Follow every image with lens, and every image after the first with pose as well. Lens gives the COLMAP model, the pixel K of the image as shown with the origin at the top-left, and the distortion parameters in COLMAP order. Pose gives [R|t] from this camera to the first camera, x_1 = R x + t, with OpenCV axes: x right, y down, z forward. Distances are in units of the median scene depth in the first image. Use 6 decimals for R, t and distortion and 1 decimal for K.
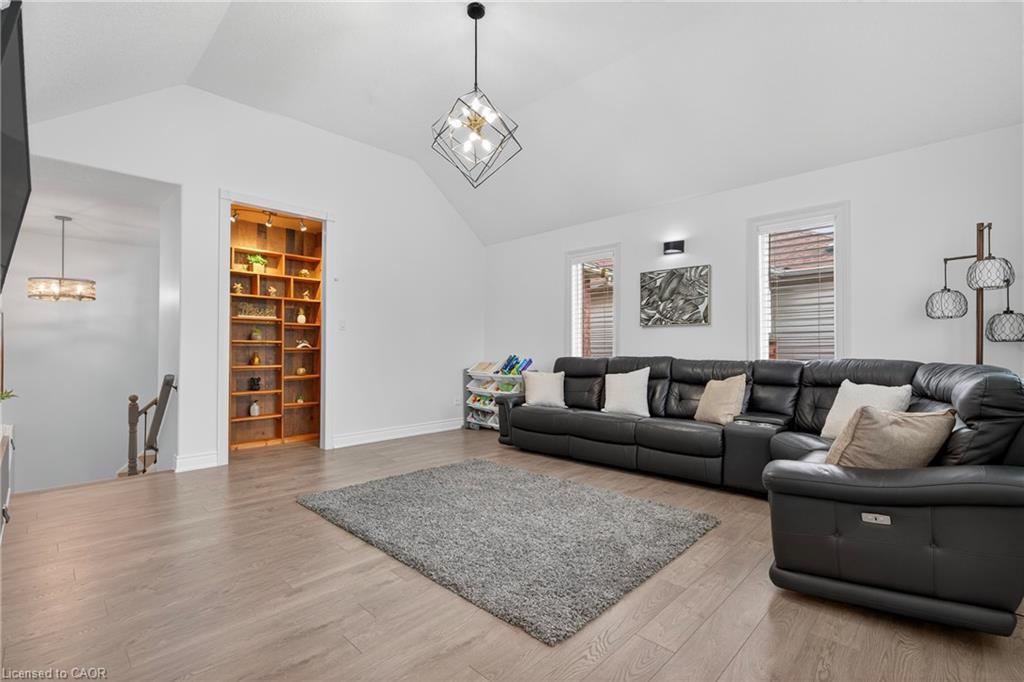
lens RADIAL K [[455.0, 0, 510.2], [0, 455.0, 349.8], [0, 0, 1]] dist [-0.000303, 0.000041]
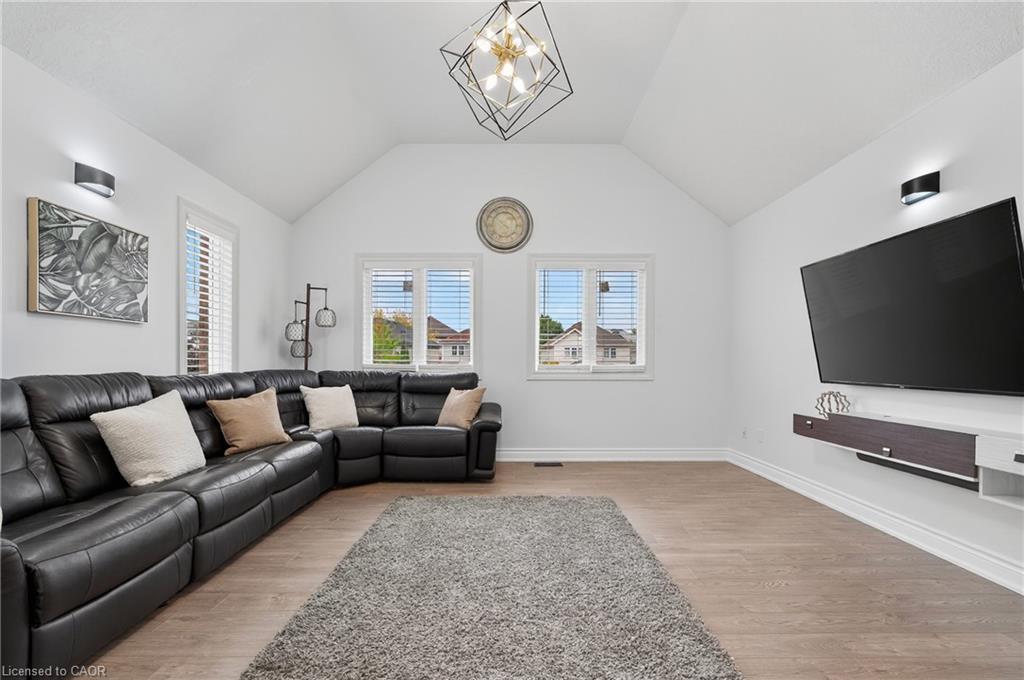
lens RADIAL K [[489.3, 0, 513.0], [0, 489.3, 370.0], [0, 0, 1]] dist [-0.001581, 0.000327]
pose [[-0.699054, -0.010065, 0.714998, -0.455485], [-0.001330, 0.999918, 0.012776, 0.002357], [-0.715068, 0.007980, -0.699009, 1.081185]]
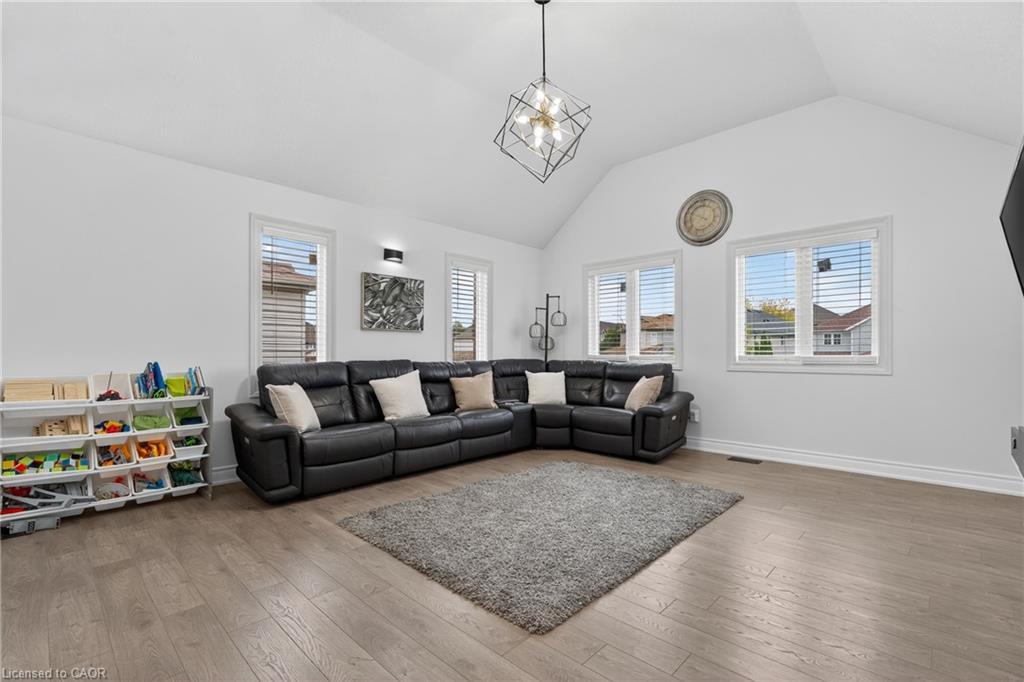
lens RADIAL K [[473.3, 0, 505.2], [0, 473.3, 356.7], [0, 0, 1]] dist [-0.001045, 0.000192]
pose [[0.008033, -0.005250, 0.999954, -0.749025], [-0.000394, 0.999986, 0.005254, 0.001644], [-0.999968, -0.000436, 0.008030, 0.752633]]
